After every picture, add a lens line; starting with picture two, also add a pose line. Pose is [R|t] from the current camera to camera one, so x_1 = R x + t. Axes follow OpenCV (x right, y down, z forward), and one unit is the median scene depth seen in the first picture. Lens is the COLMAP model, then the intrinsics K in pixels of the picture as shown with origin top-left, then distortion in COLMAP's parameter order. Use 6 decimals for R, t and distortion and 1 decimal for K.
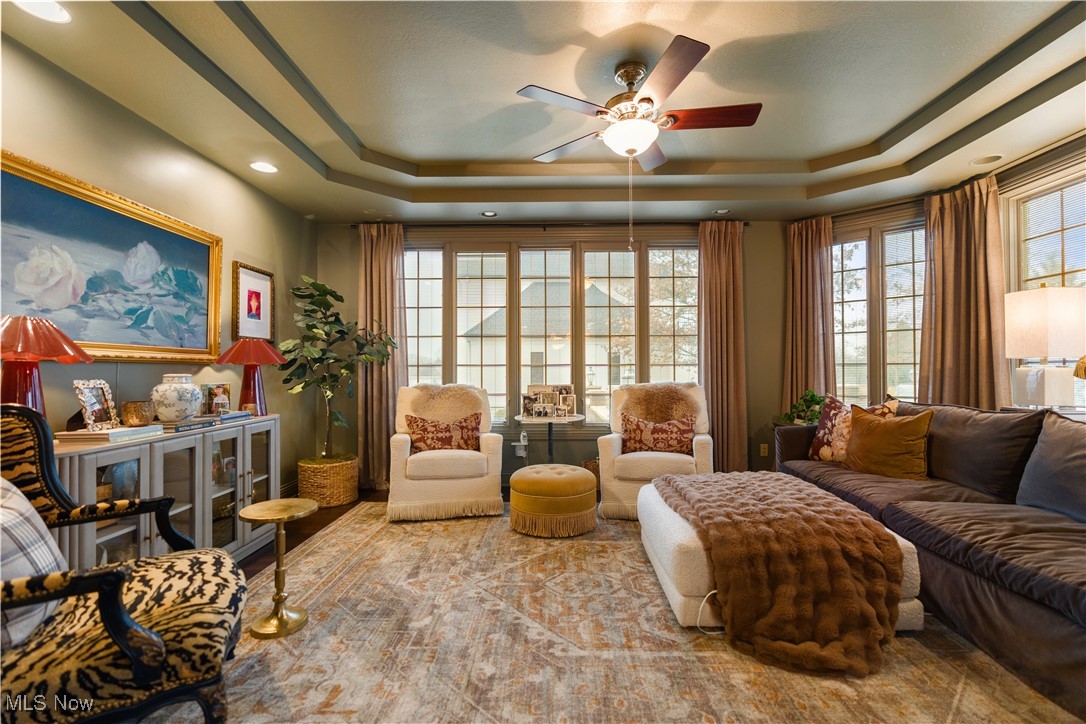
lens RADIAL K [[494.3, 0, 551.2], [0, 494.3, 365.0], [0, 0, 1]] dist [-0.002615, -0.000159]
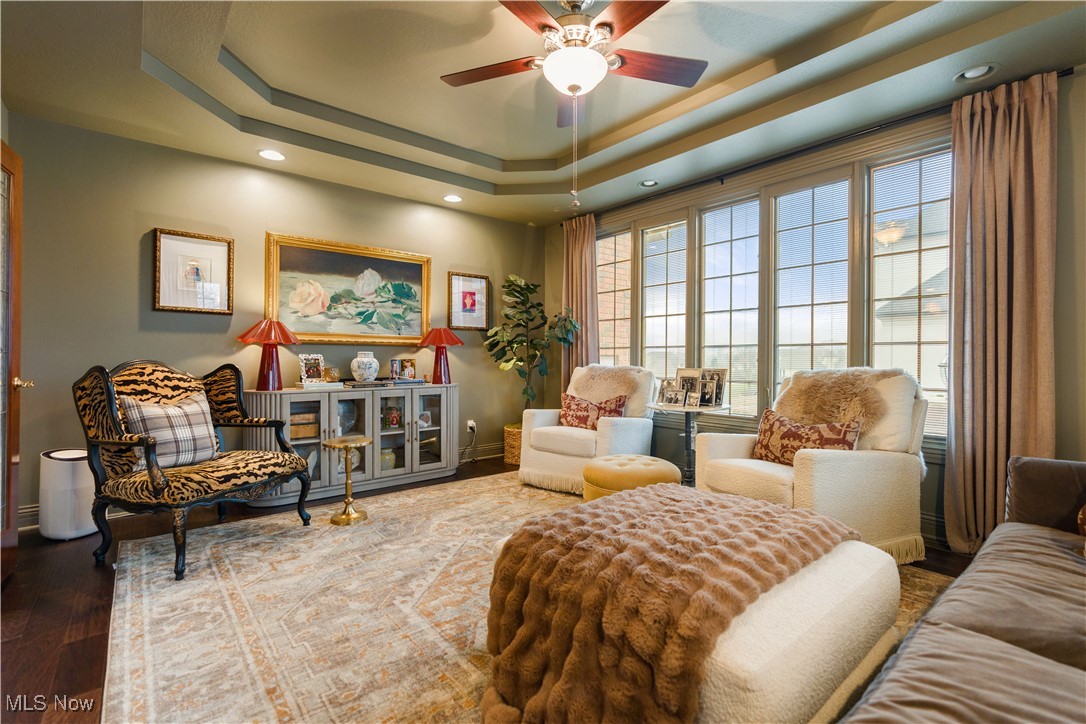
lens RADIAL K [[501.5, 0, 543.0], [0, 501.5, 362.0], [0, 0, 1]] dist [-0.001544, -0.000294]
pose [[0.639116, 0.012737, -0.769005, 0.618533], [0.000960, 0.999849, 0.017358, 0.017792], [0.769110, -0.011832, 0.639007, 0.311511]]
